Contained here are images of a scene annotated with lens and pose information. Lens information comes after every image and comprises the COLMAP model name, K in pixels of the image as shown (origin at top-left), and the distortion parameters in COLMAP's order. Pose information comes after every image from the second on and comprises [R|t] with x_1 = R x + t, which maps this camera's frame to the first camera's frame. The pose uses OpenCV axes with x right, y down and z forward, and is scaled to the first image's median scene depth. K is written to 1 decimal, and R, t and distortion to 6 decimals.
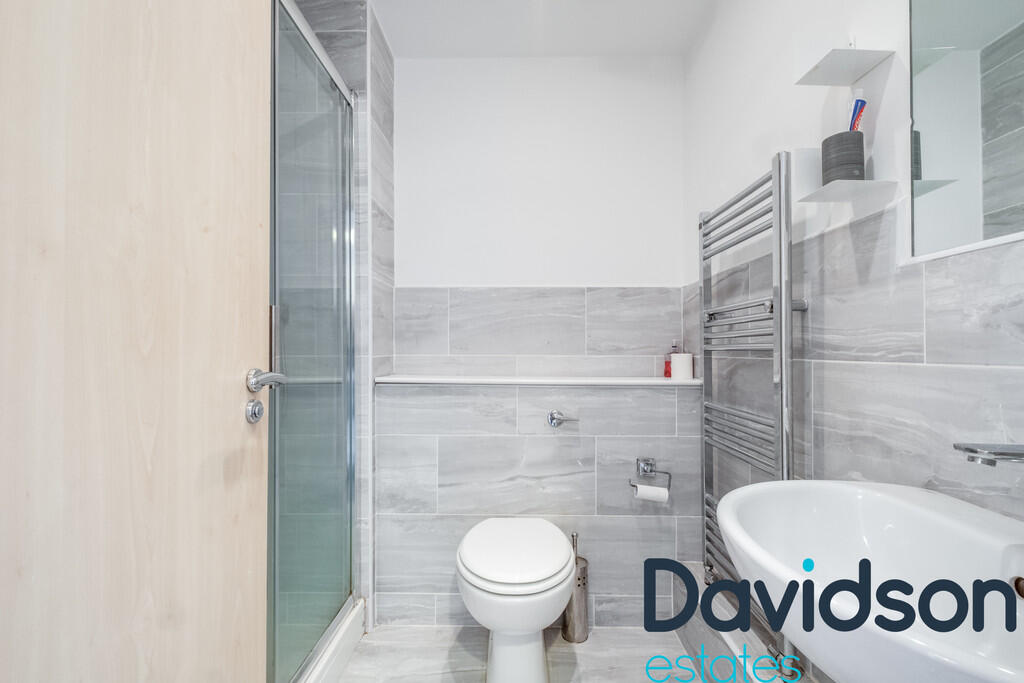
lens RADIAL K [[456.0, 0, 508.4], [0, 456.0, 343.6], [0, 0, 1]] dist [0.001745, -0.000362]
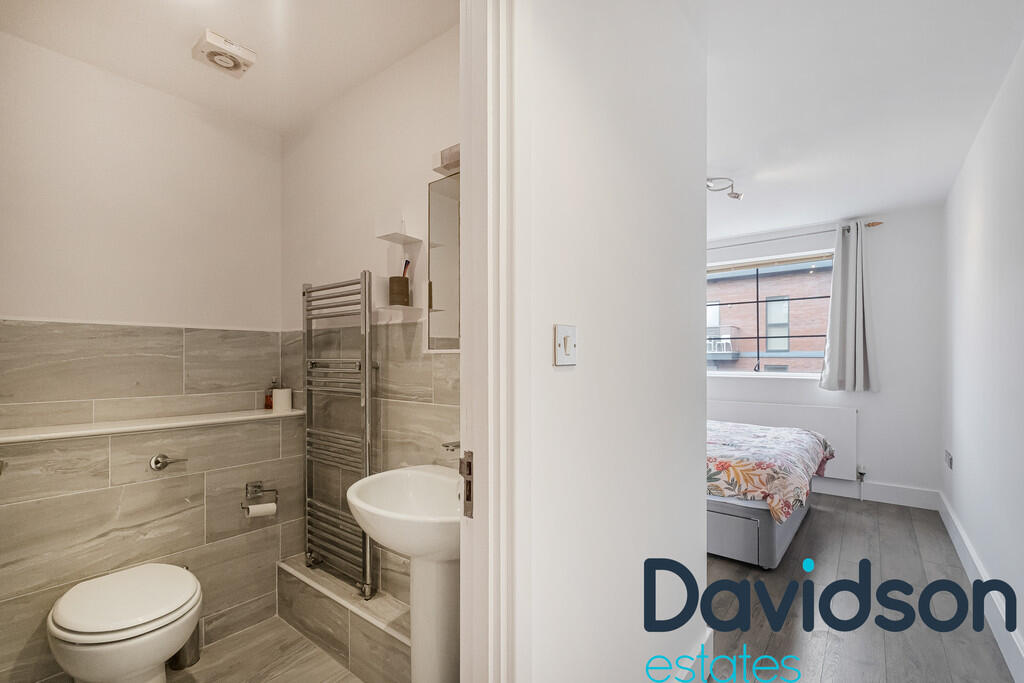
lens RADIAL K [[453.7, 0, 511.3], [0, 453.7, 355.2], [0, 0, 1]] dist [-0.000983, -0.000902]
pose [[0.611516, 0.002466, 0.791228, -0.322792], [-0.005130, 0.999986, 0.000848, -0.117133], [-0.791215, -0.004577, 0.611521, -0.347443]]
